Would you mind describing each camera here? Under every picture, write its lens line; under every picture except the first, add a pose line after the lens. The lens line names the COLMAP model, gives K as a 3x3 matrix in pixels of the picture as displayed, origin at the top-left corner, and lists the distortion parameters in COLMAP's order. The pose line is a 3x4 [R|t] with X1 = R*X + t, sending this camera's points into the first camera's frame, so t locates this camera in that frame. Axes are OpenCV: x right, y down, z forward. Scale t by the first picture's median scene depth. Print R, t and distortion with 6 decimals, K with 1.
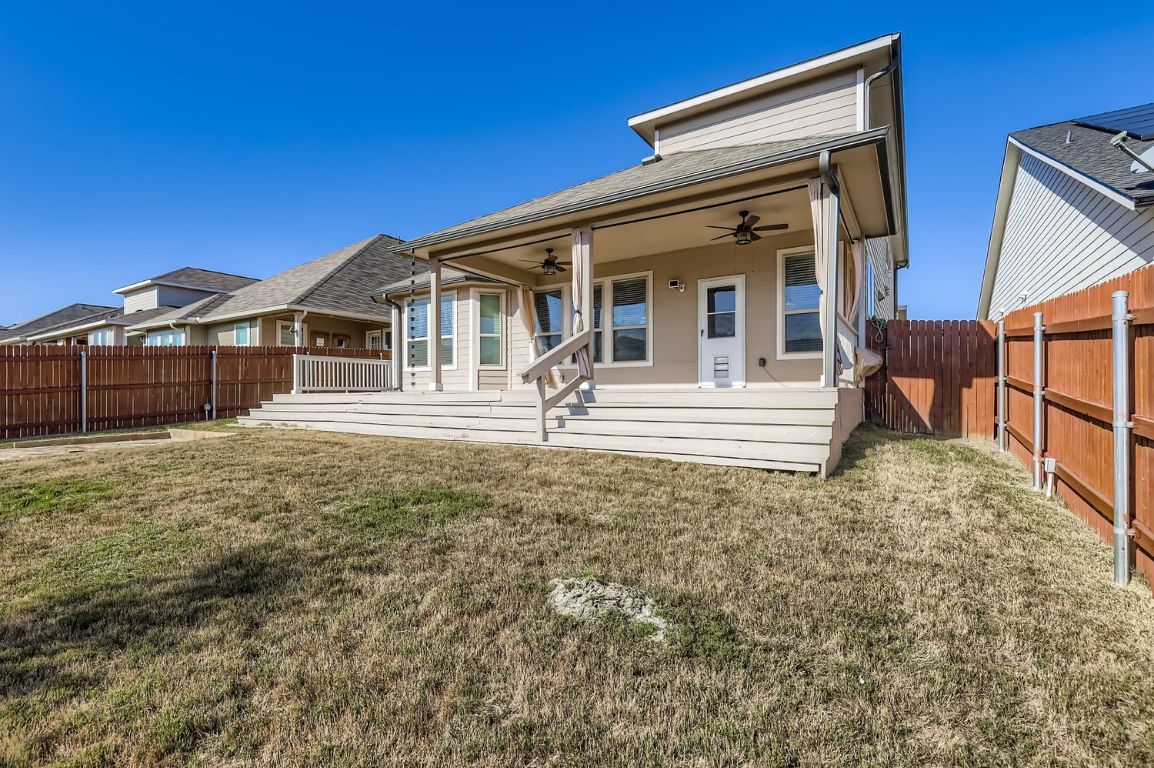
lens RADIAL K [[523.4, 0, 574.9], [0, 523.4, 387.5], [0, 0, 1]] dist [0.003809, -0.000520]
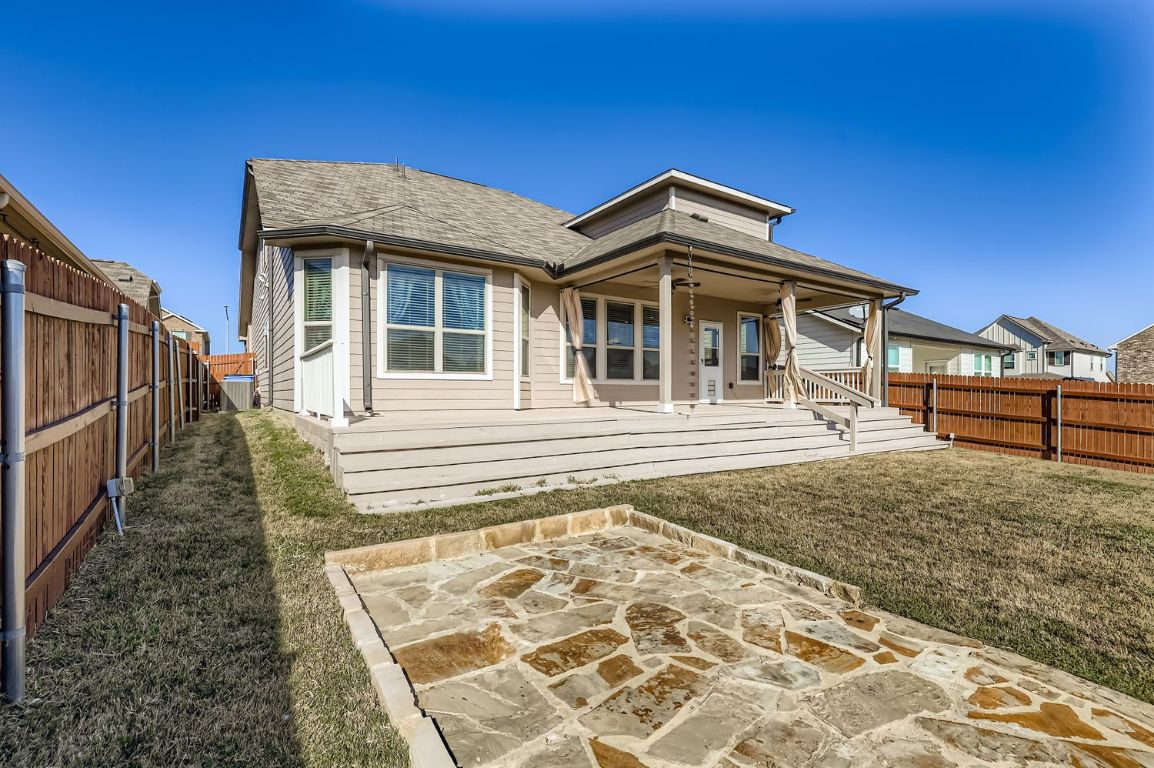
lens RADIAL K [[523.4, 0, 574.9], [0, 523.4, 387.5], [0, 0, 1]] dist [0.003809, -0.000520]
pose [[0.388103, 0.011042, 0.921550, -1.029607], [-0.010902, 0.999913, -0.007390, -0.025090], [-0.921552, -0.007178, 0.388189, 0.750702]]
